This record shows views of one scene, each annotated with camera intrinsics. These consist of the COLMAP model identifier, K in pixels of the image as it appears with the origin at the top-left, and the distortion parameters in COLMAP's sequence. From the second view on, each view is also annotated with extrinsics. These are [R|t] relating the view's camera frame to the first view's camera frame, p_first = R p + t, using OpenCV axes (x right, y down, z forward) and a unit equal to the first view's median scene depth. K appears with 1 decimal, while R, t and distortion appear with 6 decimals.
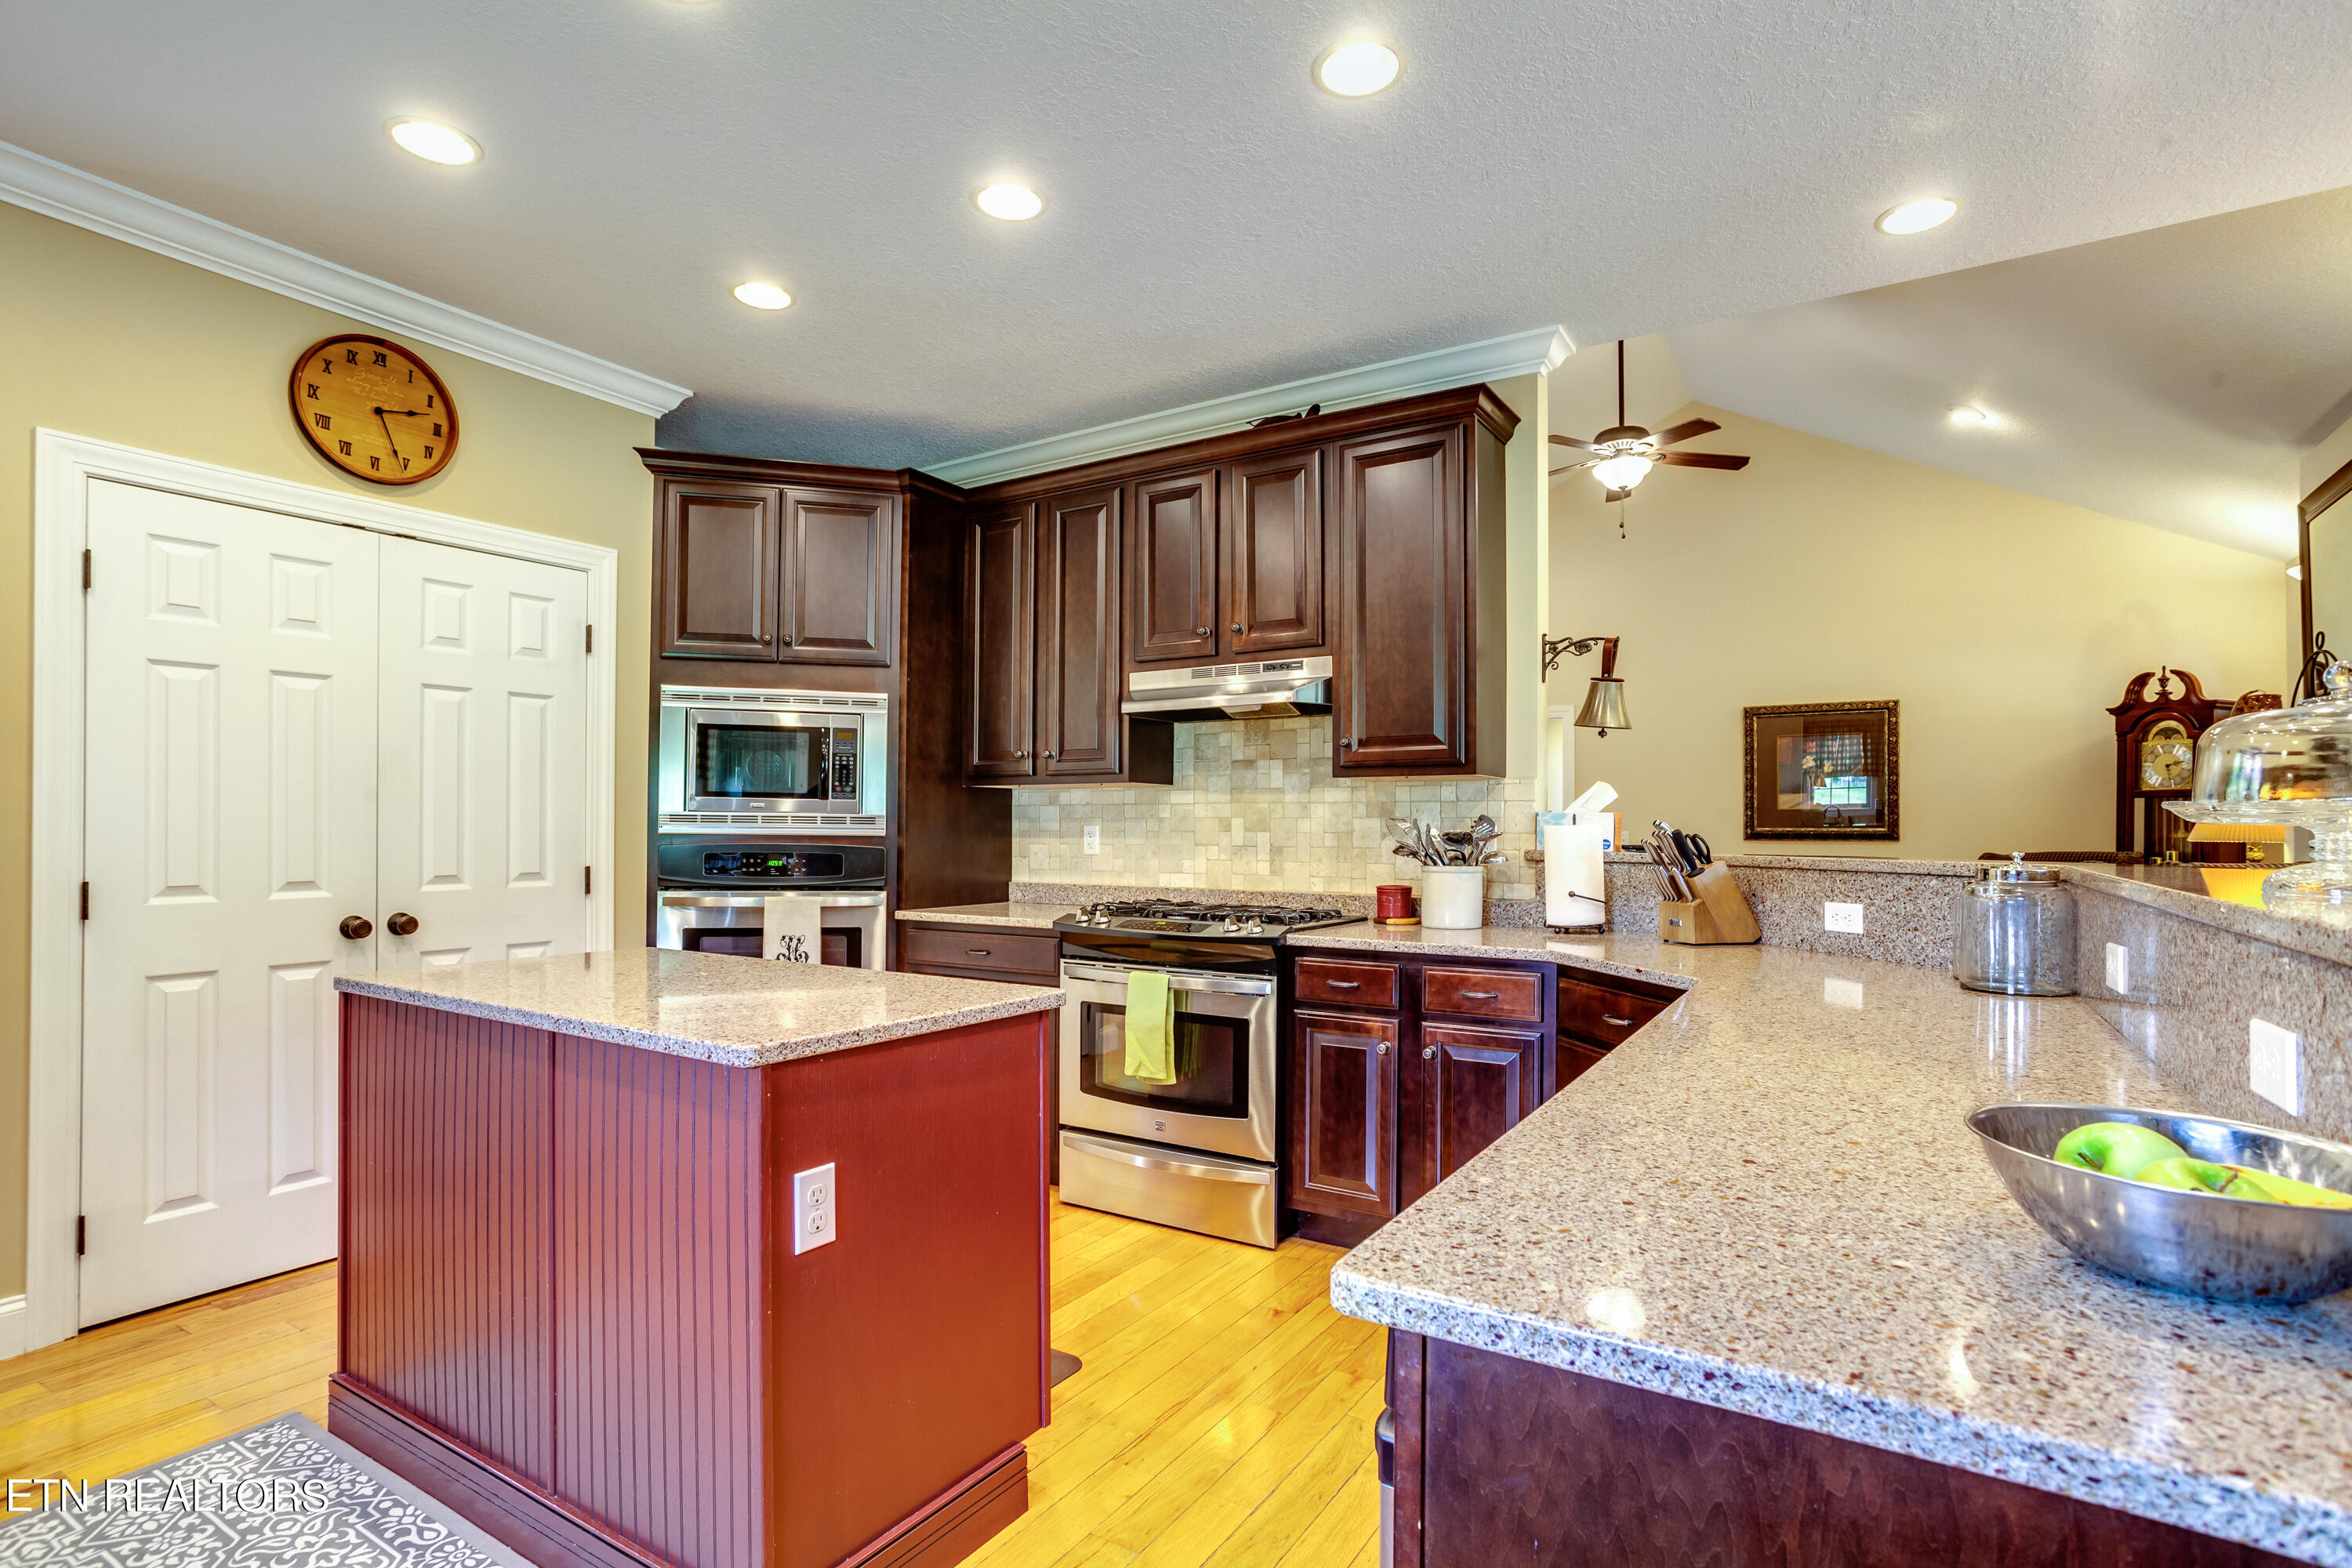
lens RADIAL K [[1159.0, 0, 1163.0], [0, 1159.0, 812.6], [0, 0, 1]] dist [-0.009374, 0.004139]
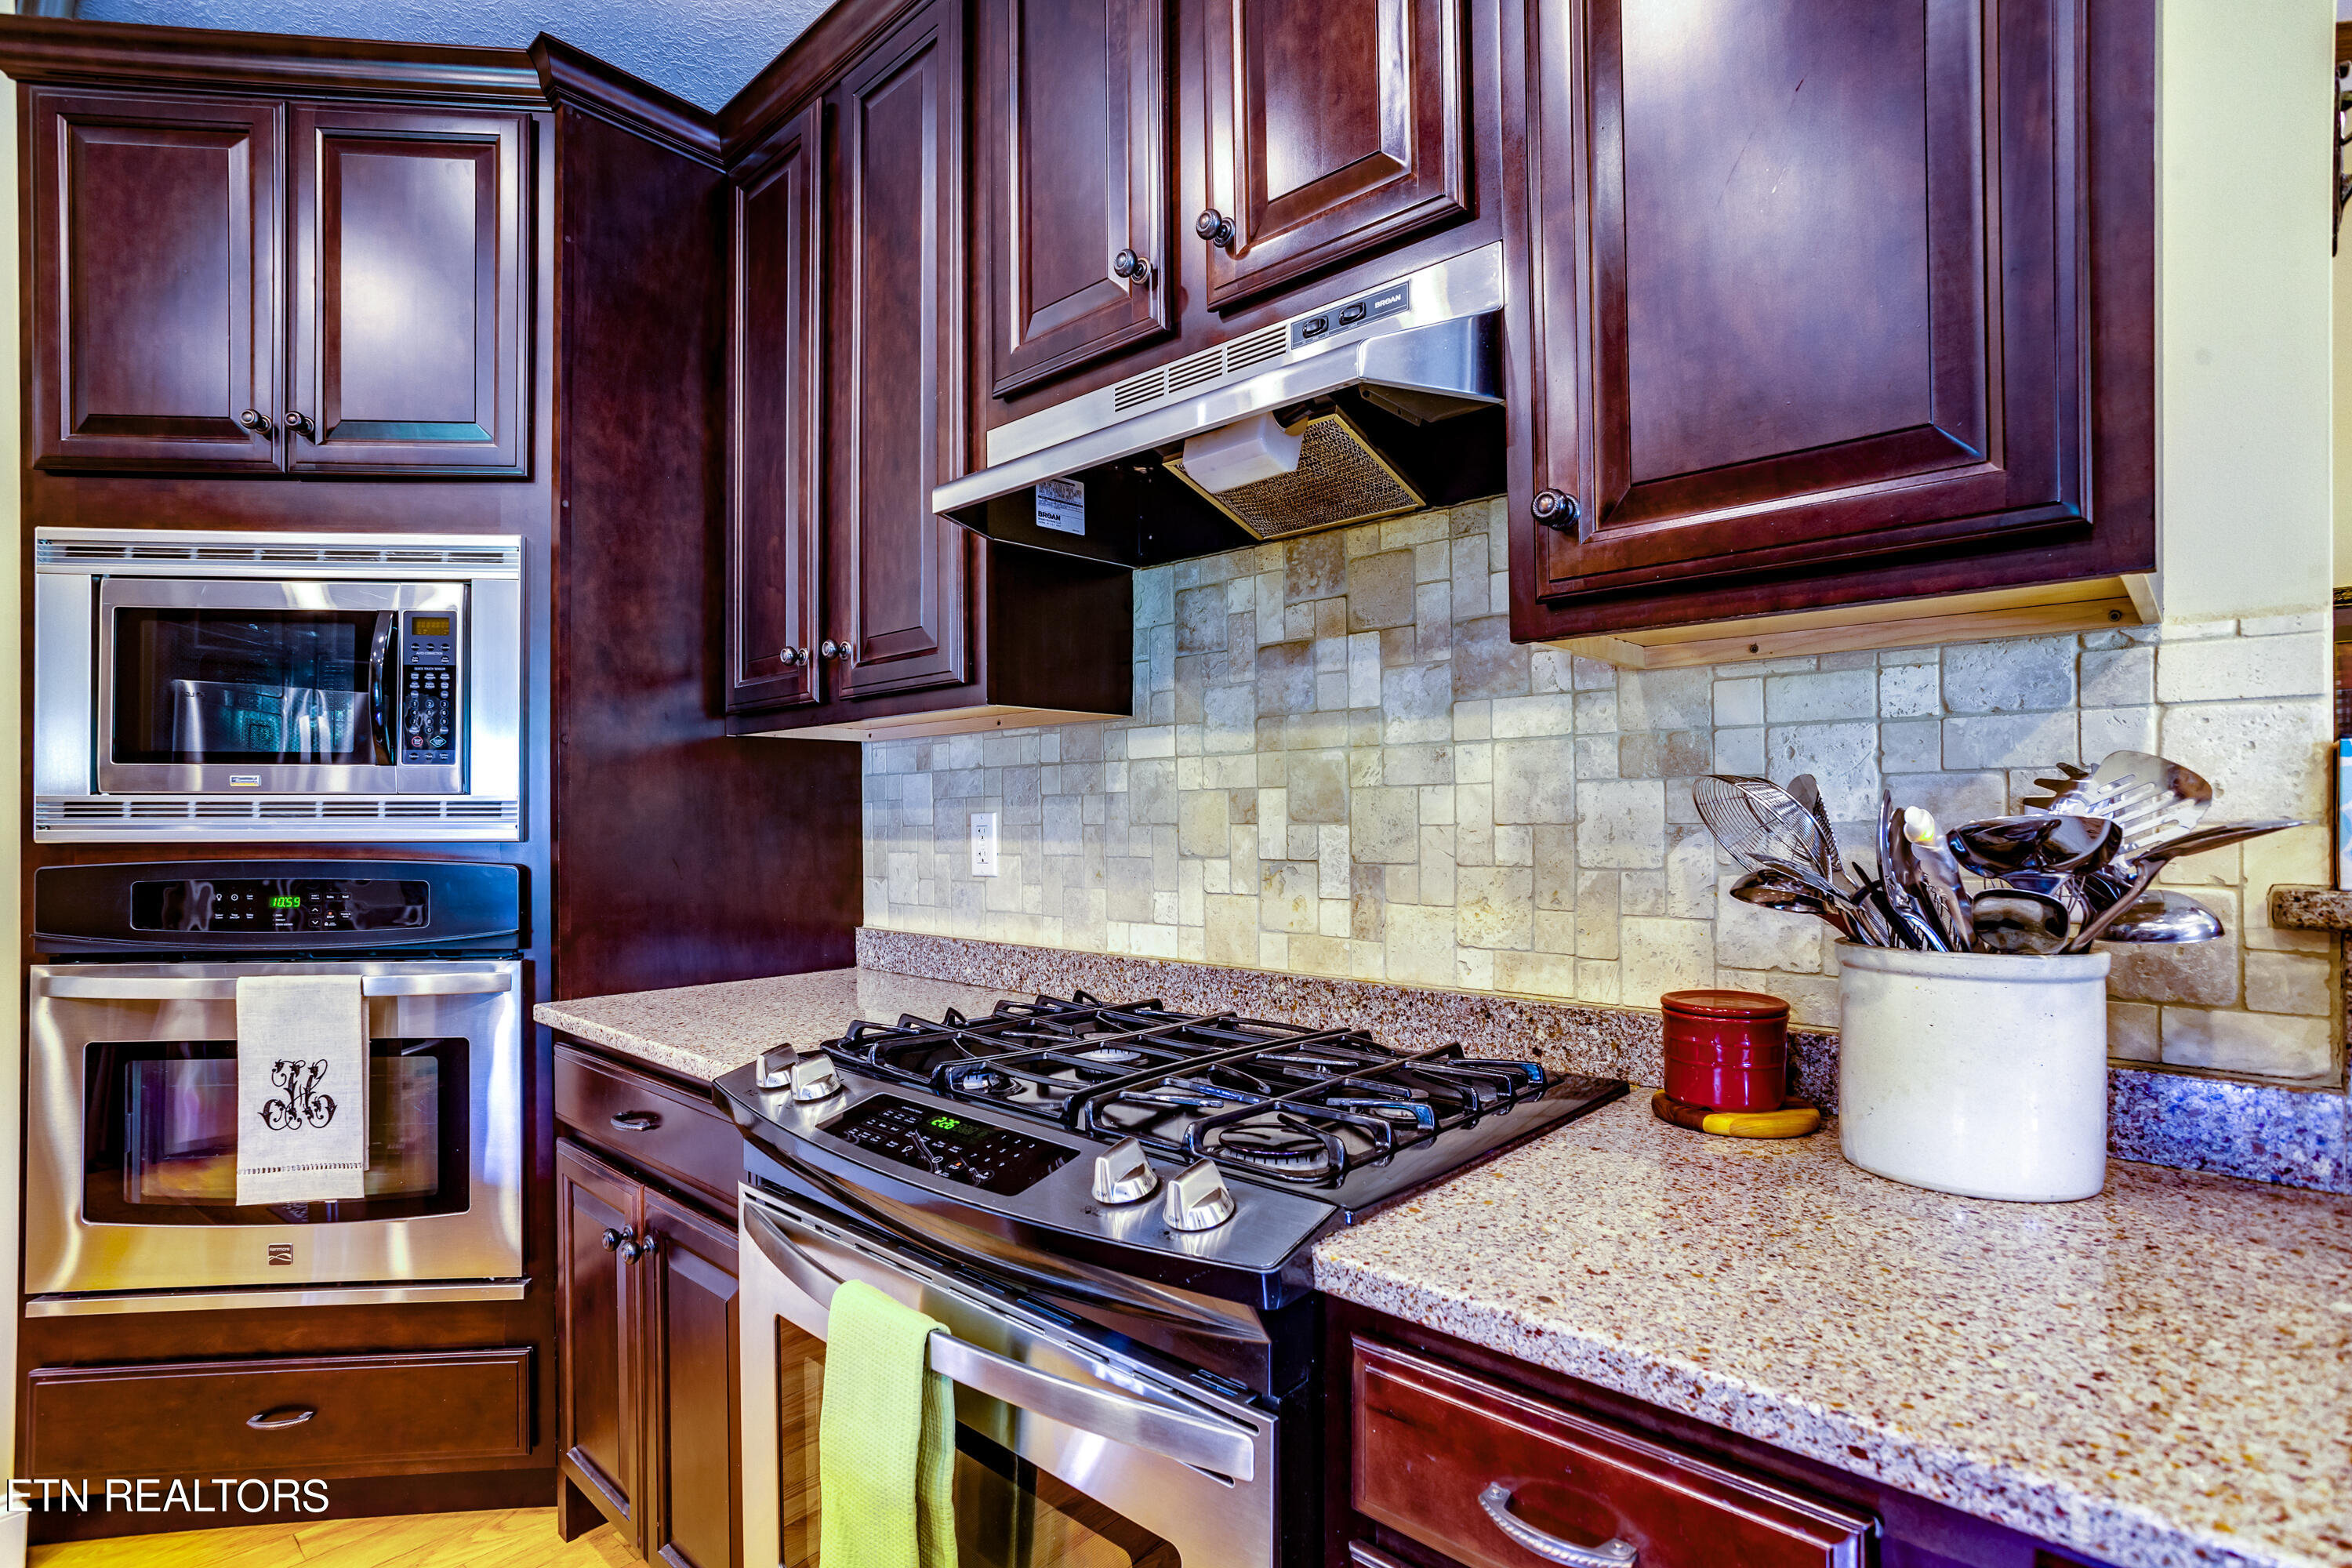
lens RADIAL K [[1159.0, 0, 1159.0], [0, 1159.0, 805.8], [0, 0, 1]] dist [-0.009374, 0.004139]
pose [[0.985018, -0.014034, -0.171878, 0.094613], [0.014906, 0.999882, 0.003784, 0.008133], [0.171804, -0.006290, 0.985111, 0.603665]]
